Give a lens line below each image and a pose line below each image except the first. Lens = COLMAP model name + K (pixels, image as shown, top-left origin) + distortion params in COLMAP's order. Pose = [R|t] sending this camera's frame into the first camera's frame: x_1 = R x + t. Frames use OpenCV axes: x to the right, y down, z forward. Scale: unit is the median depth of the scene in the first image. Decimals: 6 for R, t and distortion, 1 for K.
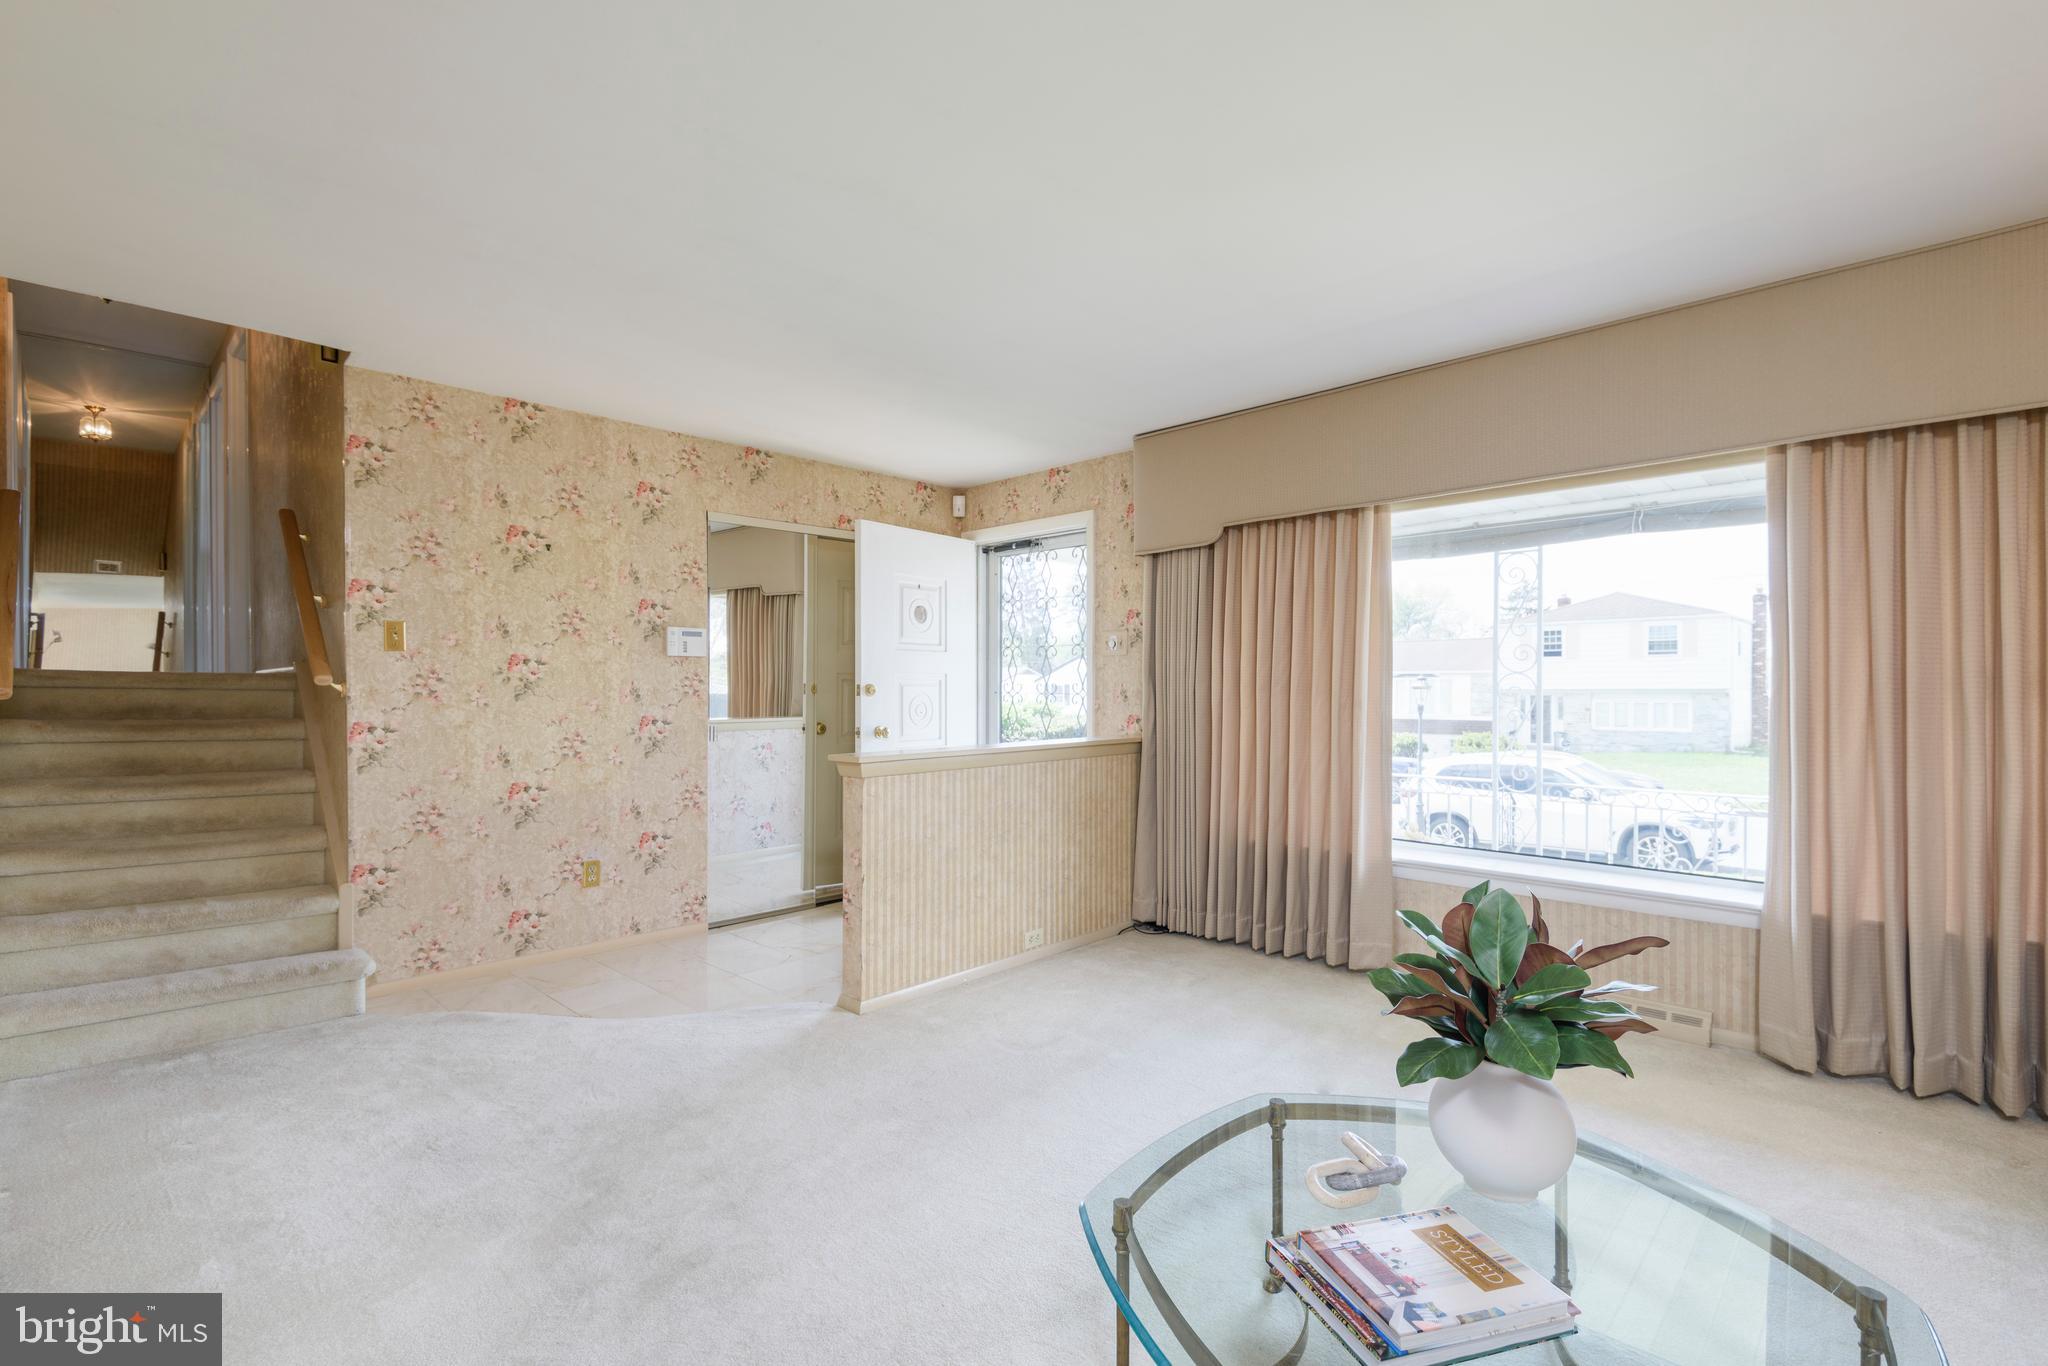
lens RADIAL K [[932.2, 0, 1019.8], [0, 932.2, 696.1], [0, 0, 1]] dist [0.006033, -0.002412]
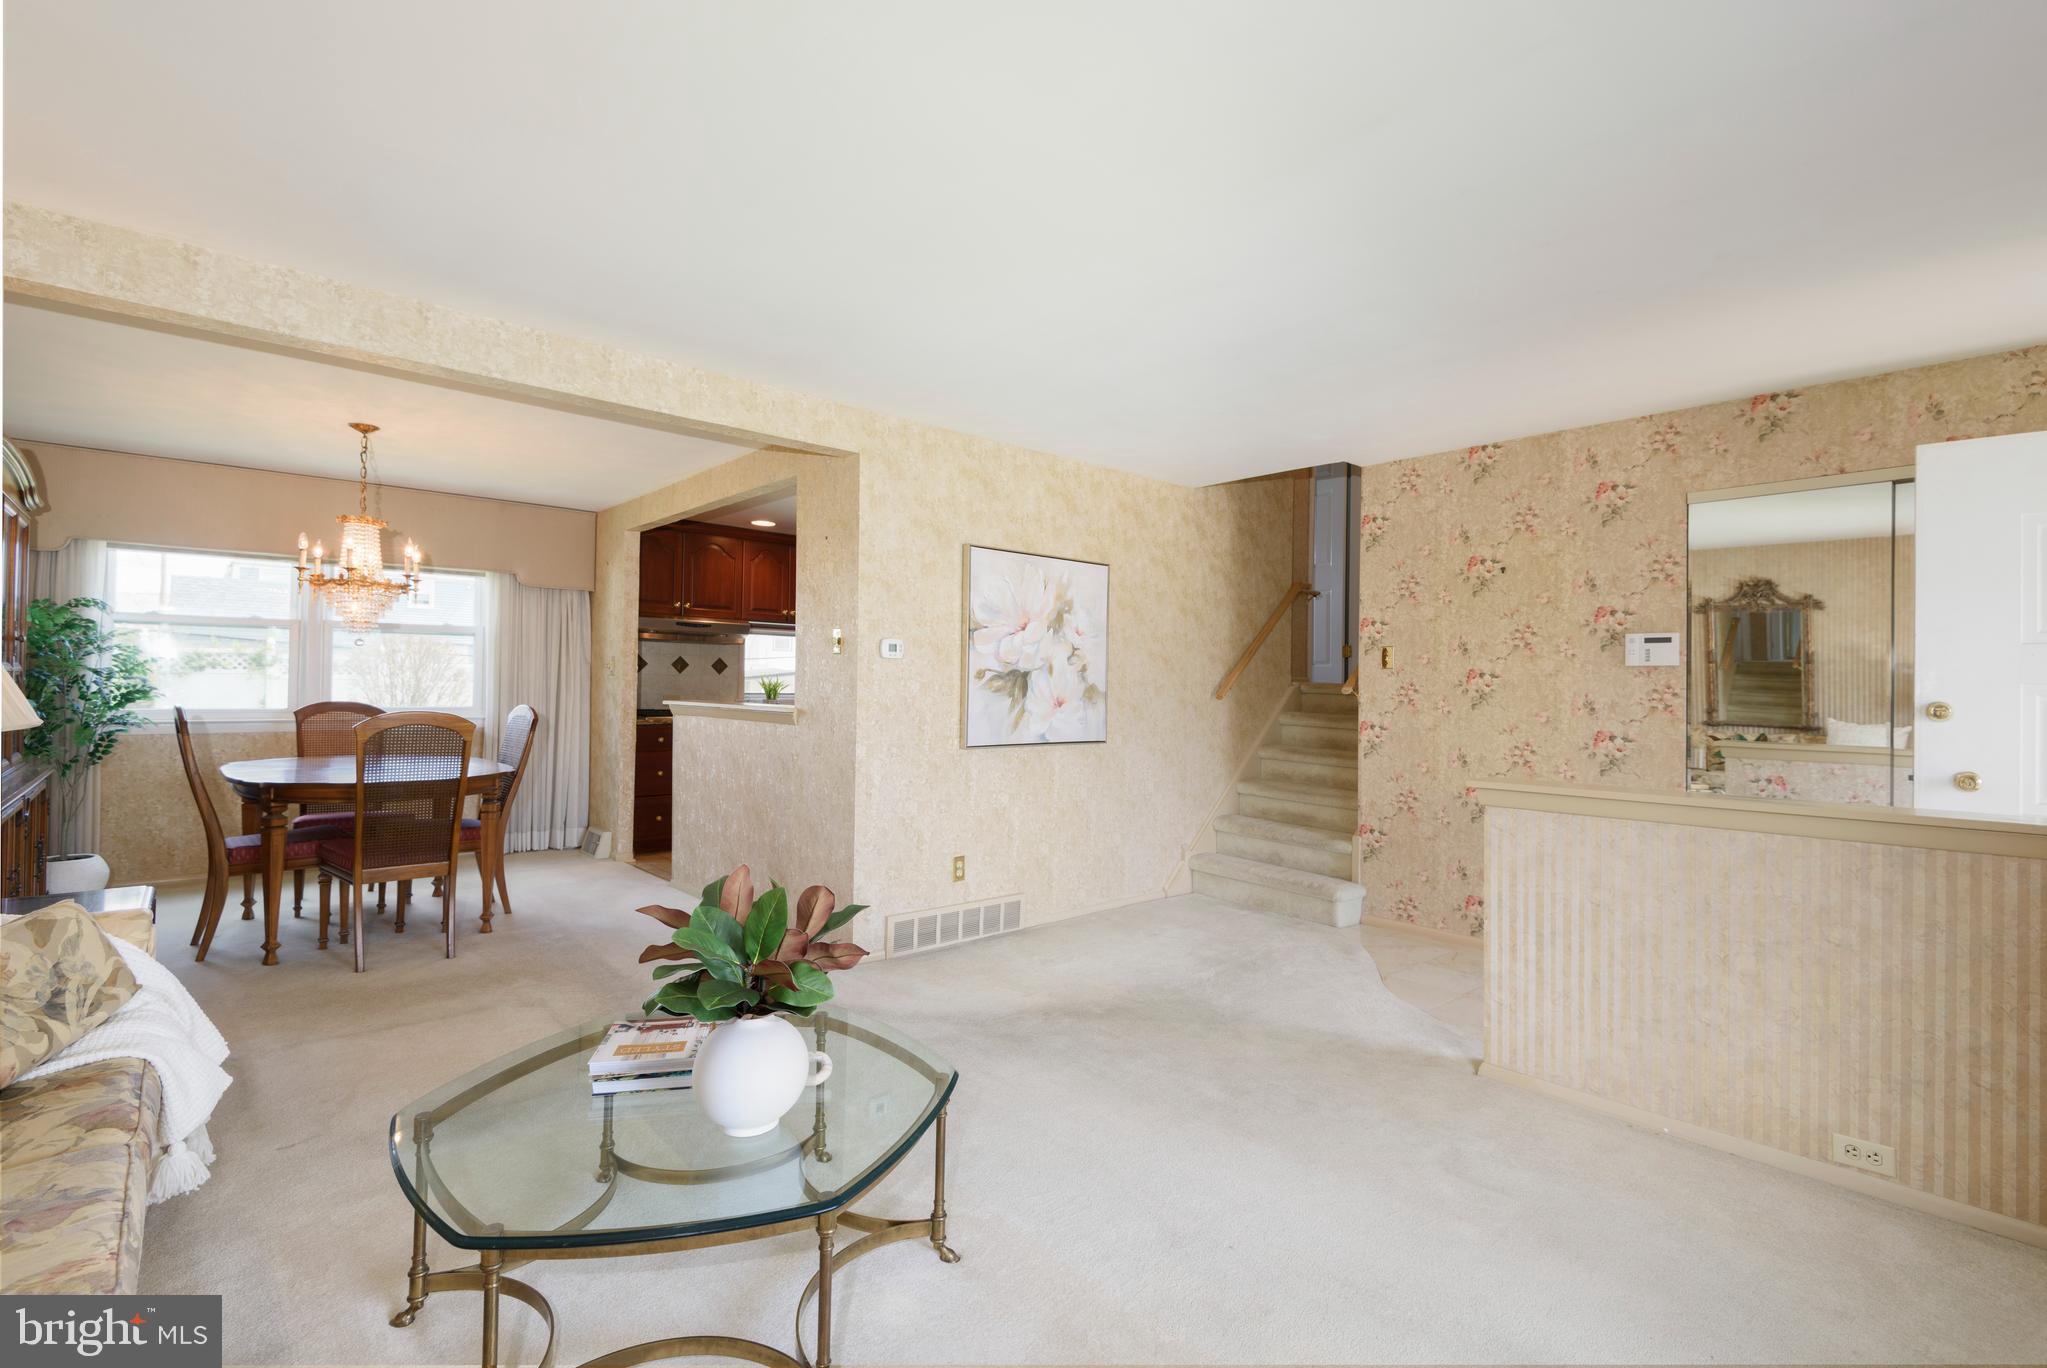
lens RADIAL K [[931.8, 0, 1038.2], [0, 931.8, 675.5], [0, 0, 1]] dist [0.006033, -0.002412]
pose [[-0.066438, -0.015188, -0.997675, 0.624572], [-0.027163, 0.999541, -0.013408, -0.007054], [0.997421, 0.026209, -0.066820, 0.542089]]
